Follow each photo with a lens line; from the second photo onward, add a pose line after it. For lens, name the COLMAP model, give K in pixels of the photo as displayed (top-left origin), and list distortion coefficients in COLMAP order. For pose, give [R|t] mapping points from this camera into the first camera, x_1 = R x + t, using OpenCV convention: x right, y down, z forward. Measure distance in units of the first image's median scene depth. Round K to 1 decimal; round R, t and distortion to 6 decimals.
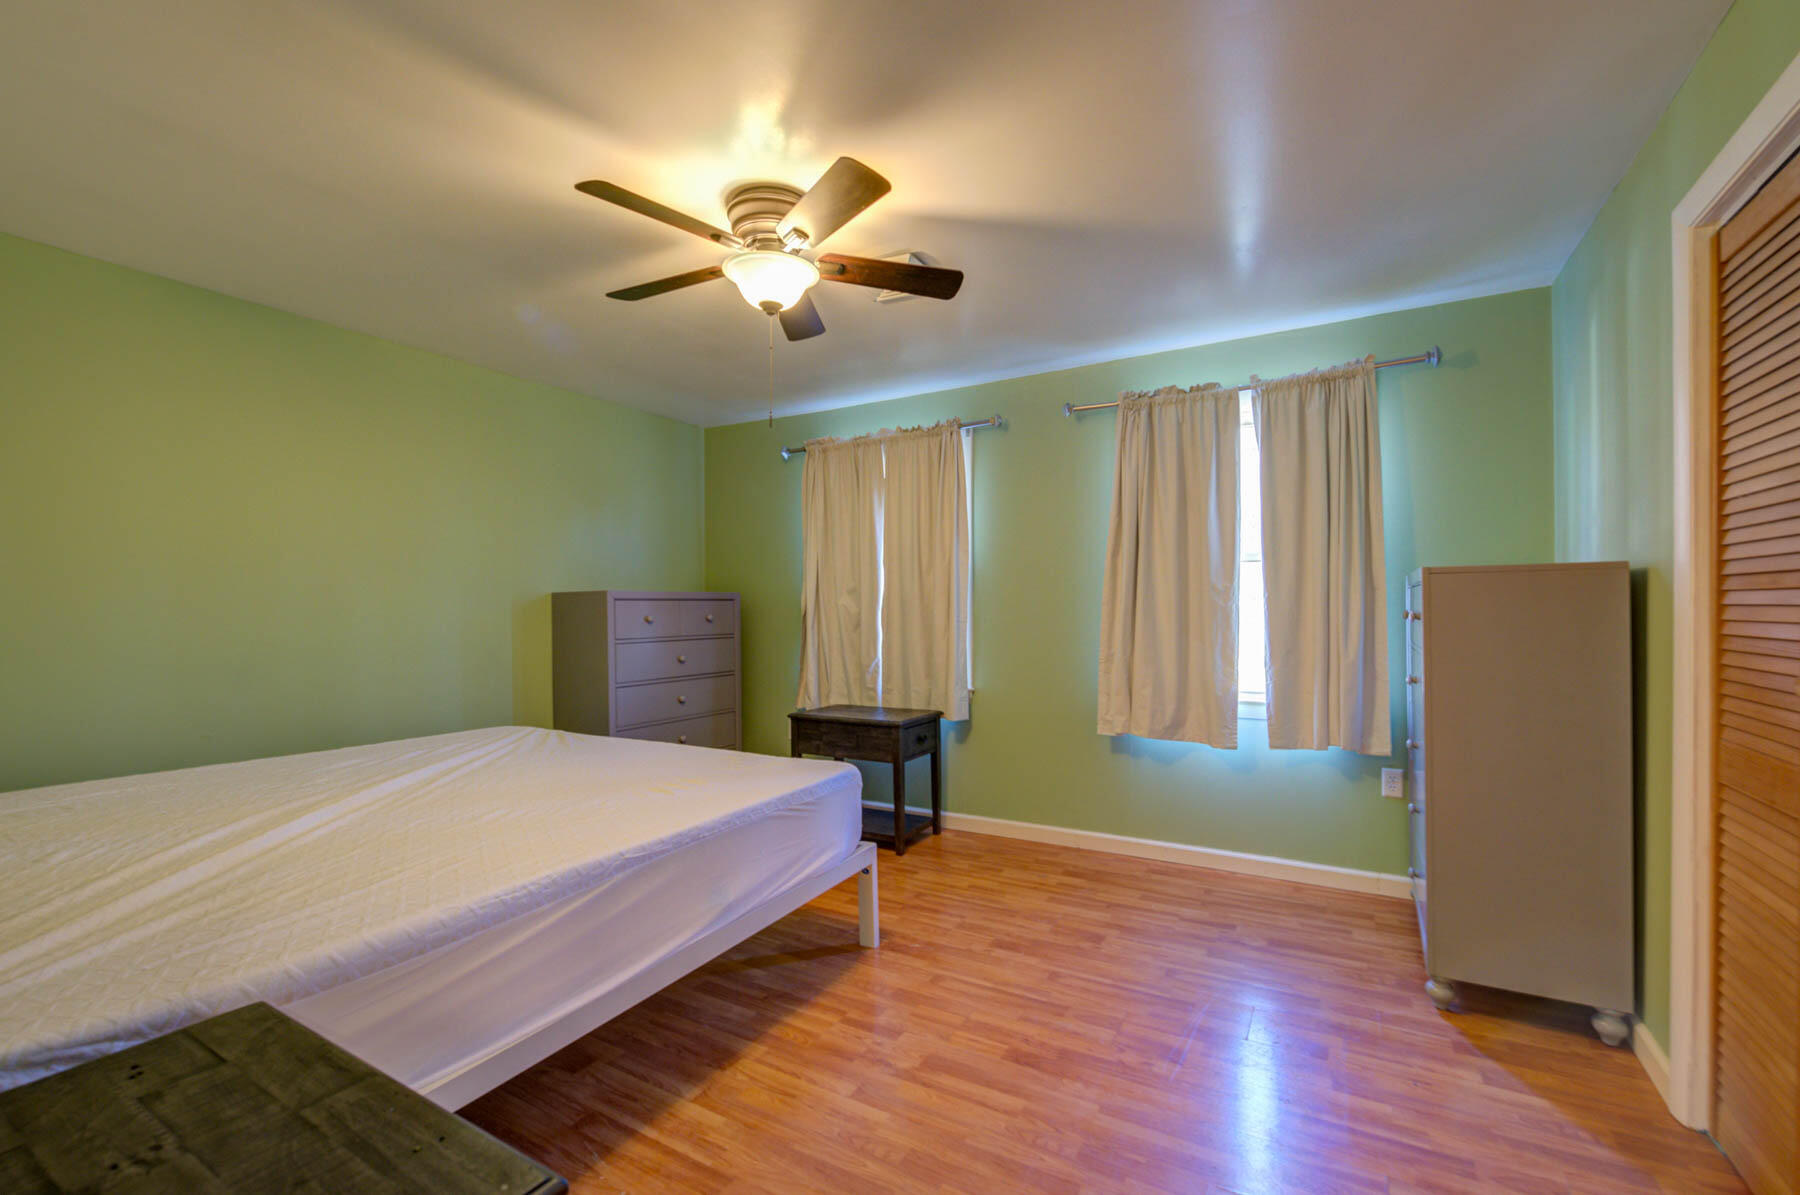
lens RADIAL K [[734.8, 0, 900.9], [0, 734.8, 604.3], [0, 0, 1]] dist [-0.000186, -0.002104]
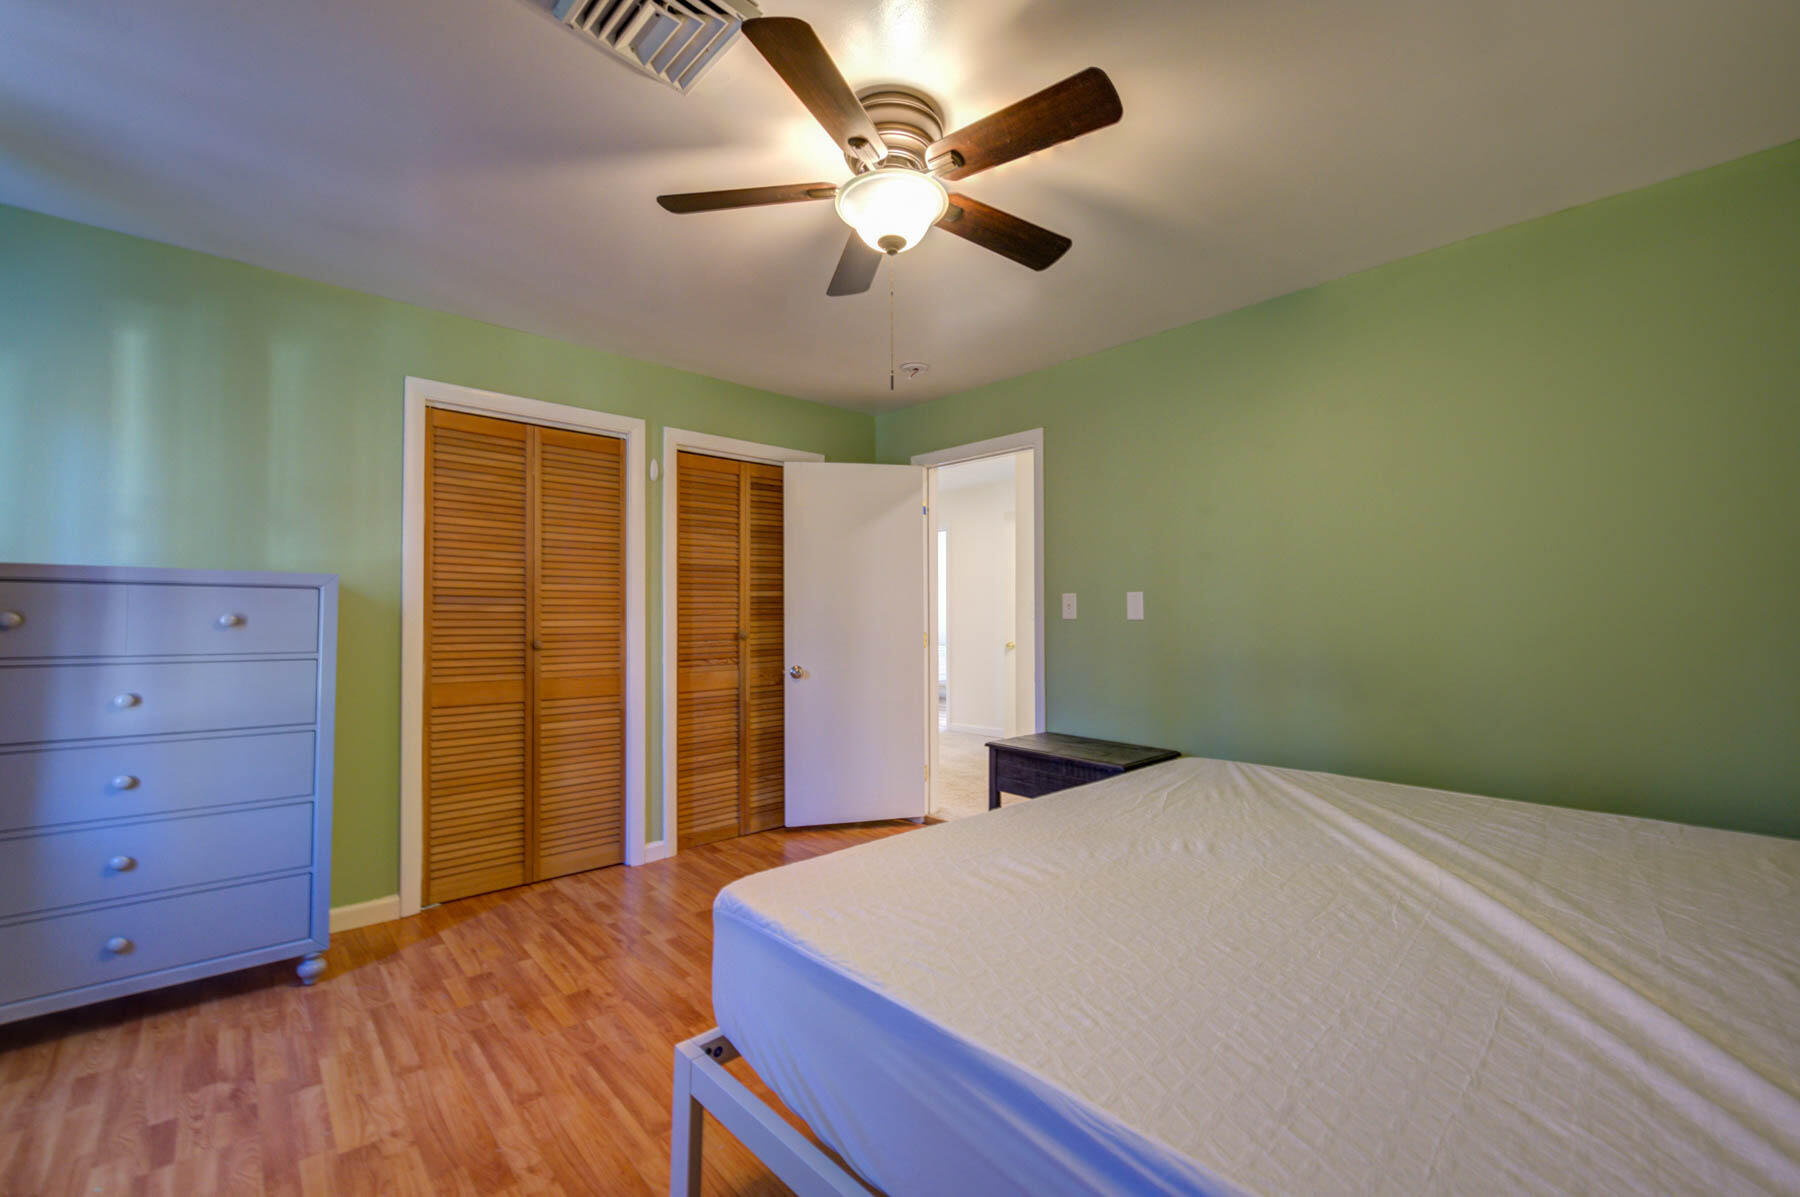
lens RADIAL K [[734.8, 0, 903.5], [0, 734.8, 602.7], [0, 0, 1]] dist [-0.000186, -0.002104]
pose [[-0.949295, 0.005549, 0.314338, -0.441973], [0.000449, 0.999867, -0.016295, 0.003822], [-0.314387, -0.015327, -0.949171, 1.760389]]
